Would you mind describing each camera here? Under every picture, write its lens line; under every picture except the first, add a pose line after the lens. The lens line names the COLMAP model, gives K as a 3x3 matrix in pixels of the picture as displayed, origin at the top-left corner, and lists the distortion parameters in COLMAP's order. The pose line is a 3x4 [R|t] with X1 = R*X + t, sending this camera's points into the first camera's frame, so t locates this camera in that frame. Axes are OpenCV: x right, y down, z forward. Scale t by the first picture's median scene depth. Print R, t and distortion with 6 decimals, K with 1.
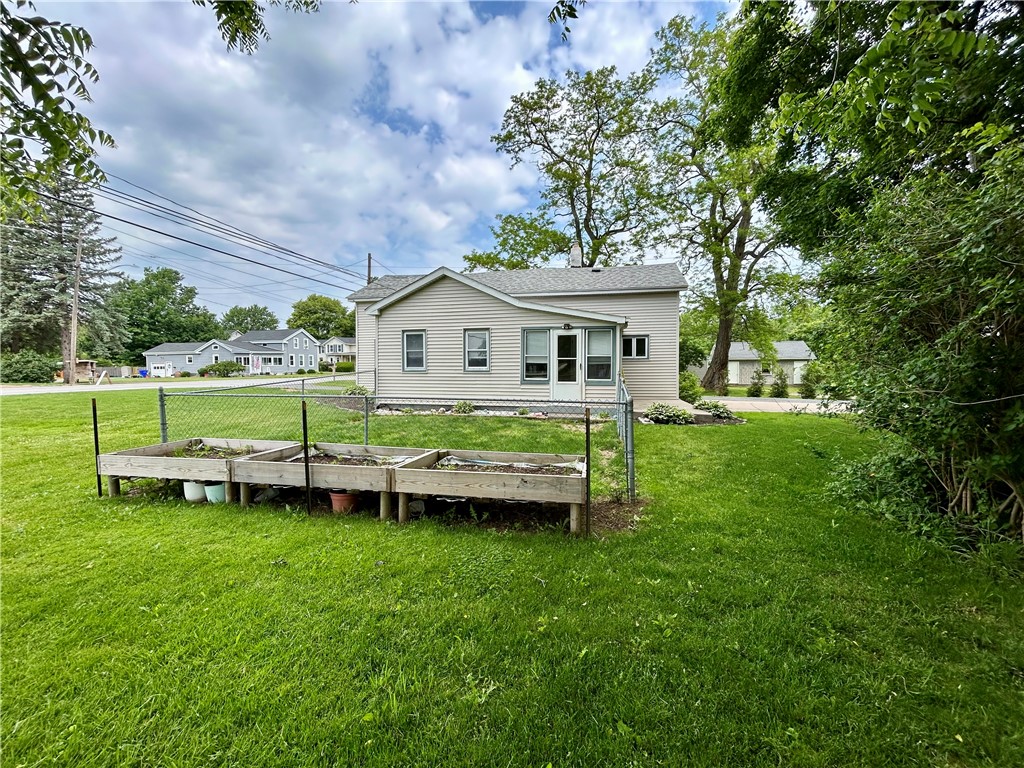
lens RADIAL K [[415.0, 0, 510.0], [0, 415.0, 384.1], [0, 0, 1]] dist [0.002971, -0.000180]
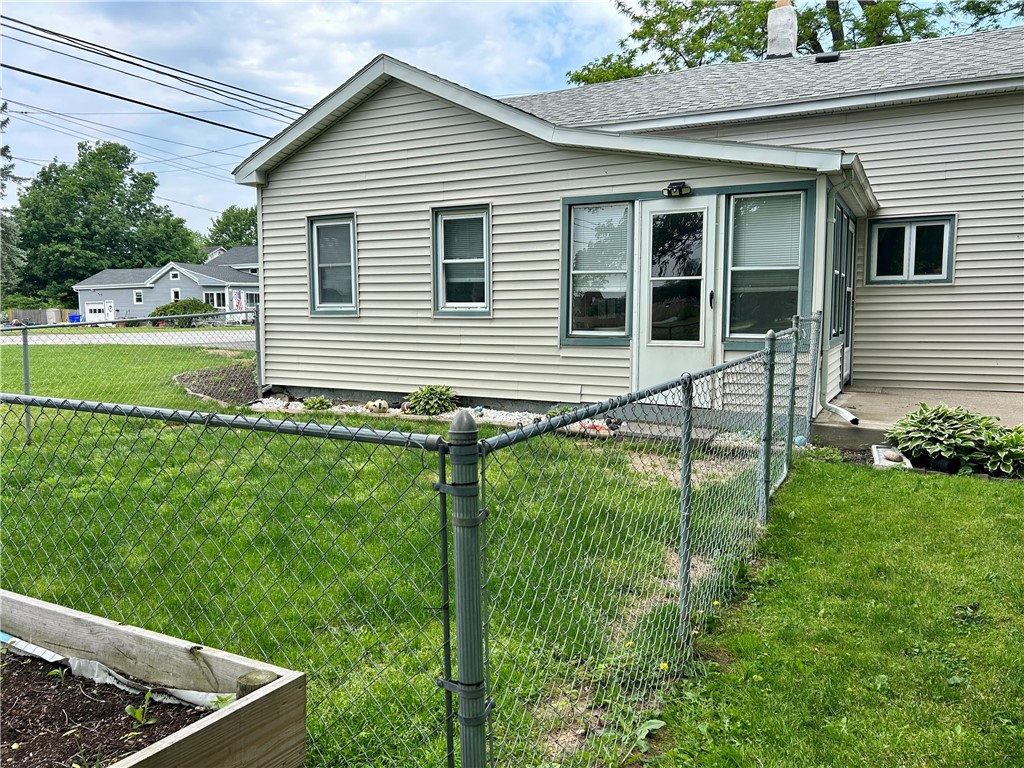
lens RADIAL K [[774.3, 0, 520.1], [0, 774.3, 392.8], [0, 0, 1]] dist [0.045008, -0.033239]
pose [[0.967431, 0.027681, -0.251615, 0.164696], [-0.012049, 0.997912, 0.063455, -0.001152], [0.252846, -0.058357, 0.965745, 0.261569]]
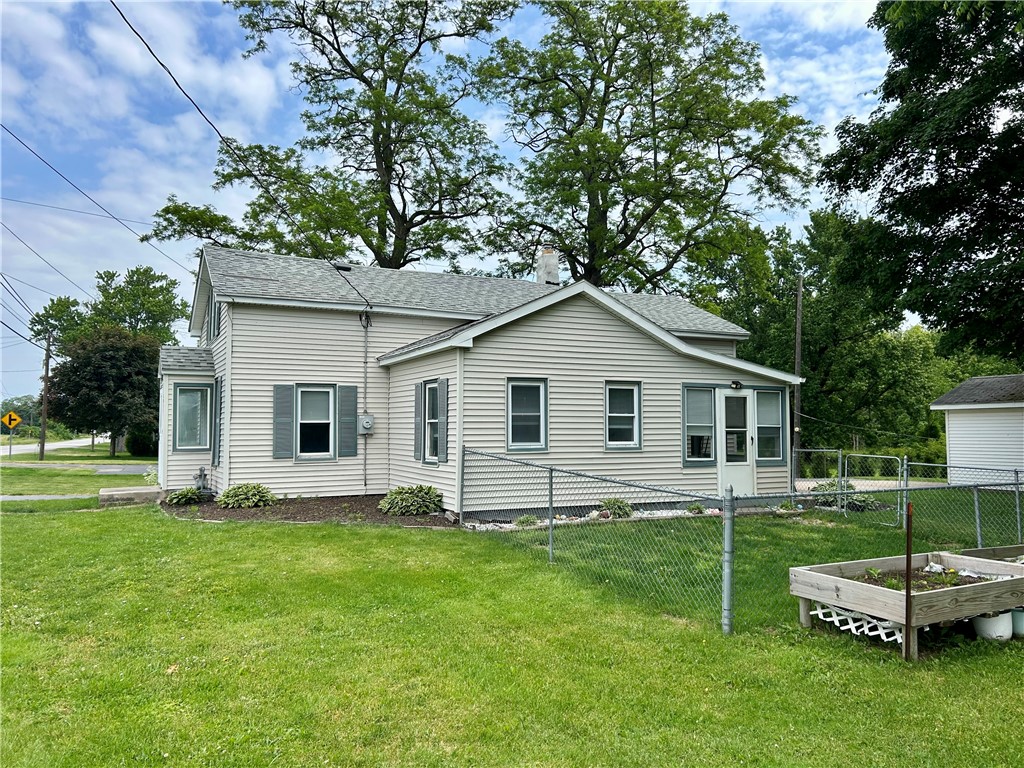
lens RADIAL K [[774.3, 0, 509.1], [0, 774.3, 385.2], [0, 0, 1]] dist [0.045008, -0.033239]
pose [[0.793464, 0.037056, 0.607488, -0.904847], [0.021047, 0.995877, -0.088237, -0.025349], [-0.608254, 0.082799, 0.789412, 0.162424]]
